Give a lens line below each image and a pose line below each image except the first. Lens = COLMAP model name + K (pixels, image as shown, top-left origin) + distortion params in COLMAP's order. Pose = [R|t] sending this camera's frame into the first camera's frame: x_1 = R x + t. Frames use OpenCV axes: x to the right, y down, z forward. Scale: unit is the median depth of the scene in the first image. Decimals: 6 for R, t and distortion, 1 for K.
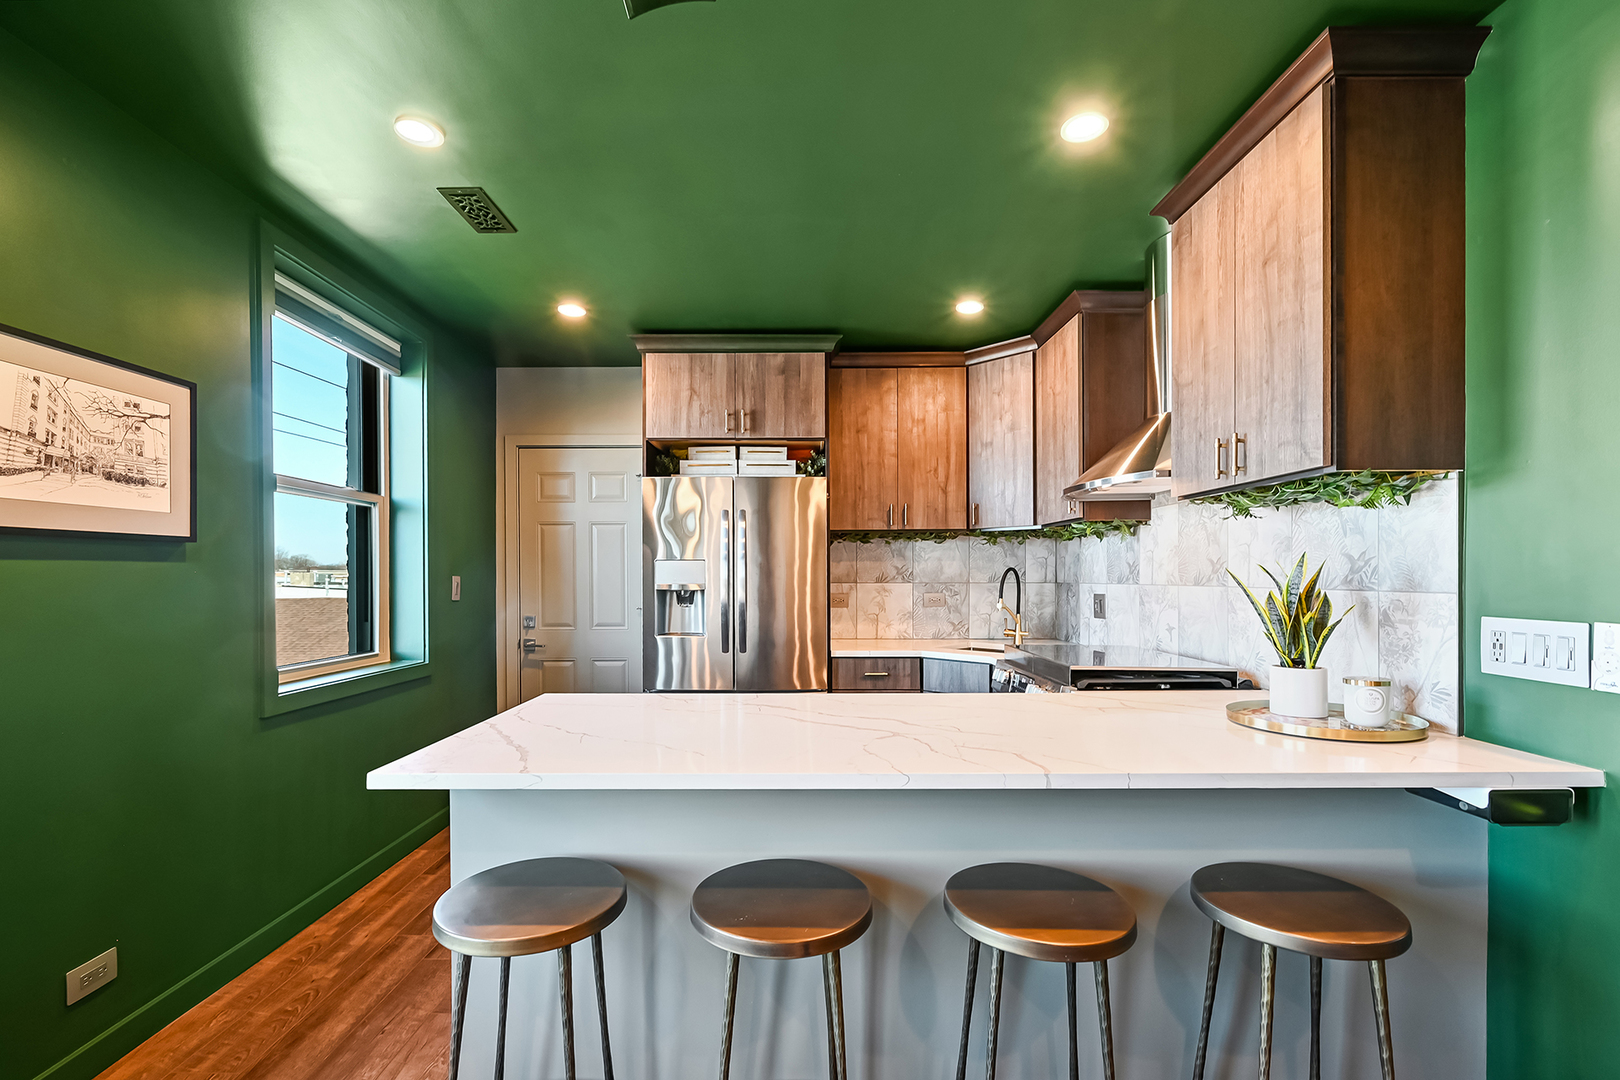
lens RADIAL K [[706.5, 0, 804.9], [0, 706.5, 574.8], [0, 0, 1]] dist [0.000001, -0.000010]
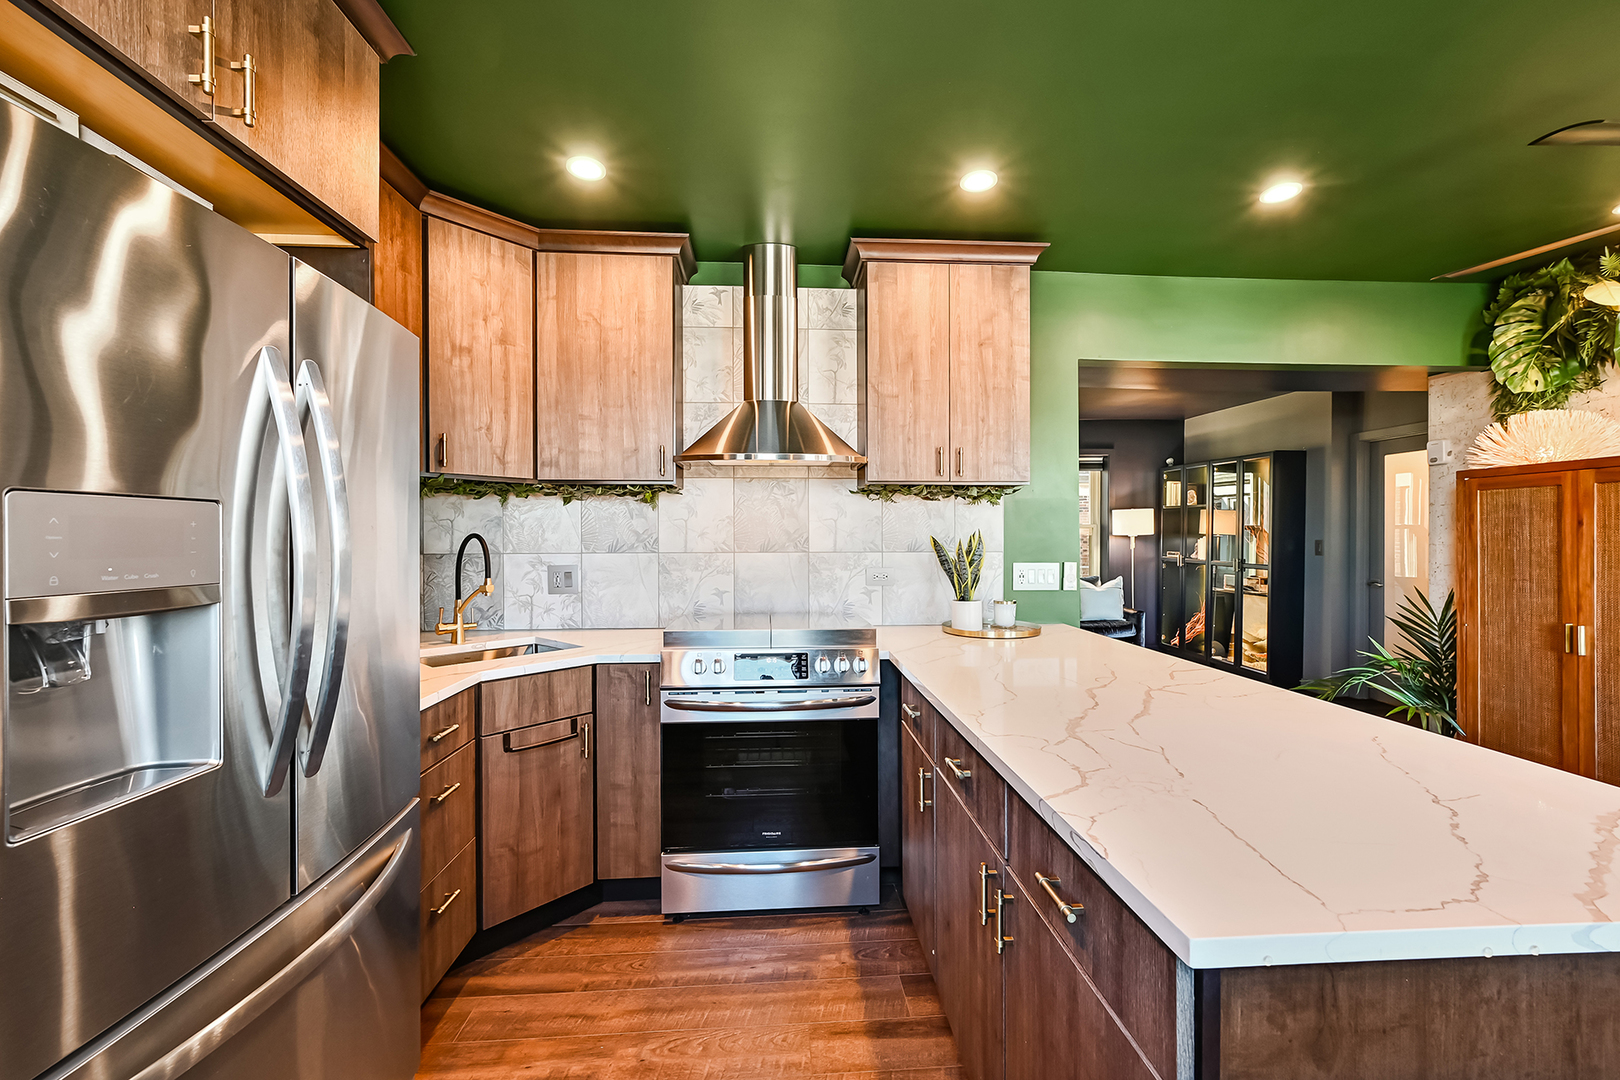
lens RADIAL K [[659.2, 0, 810.0], [0, 659.2, 540.0], [0, 0, 1]] dist [0.000343, 0.000074]
pose [[-0.055482, 0.006559, 0.998438, -0.645523], [0.003328, 0.999974, -0.006384, 0.002918], [-0.998454, 0.002969, -0.055502, 1.190112]]
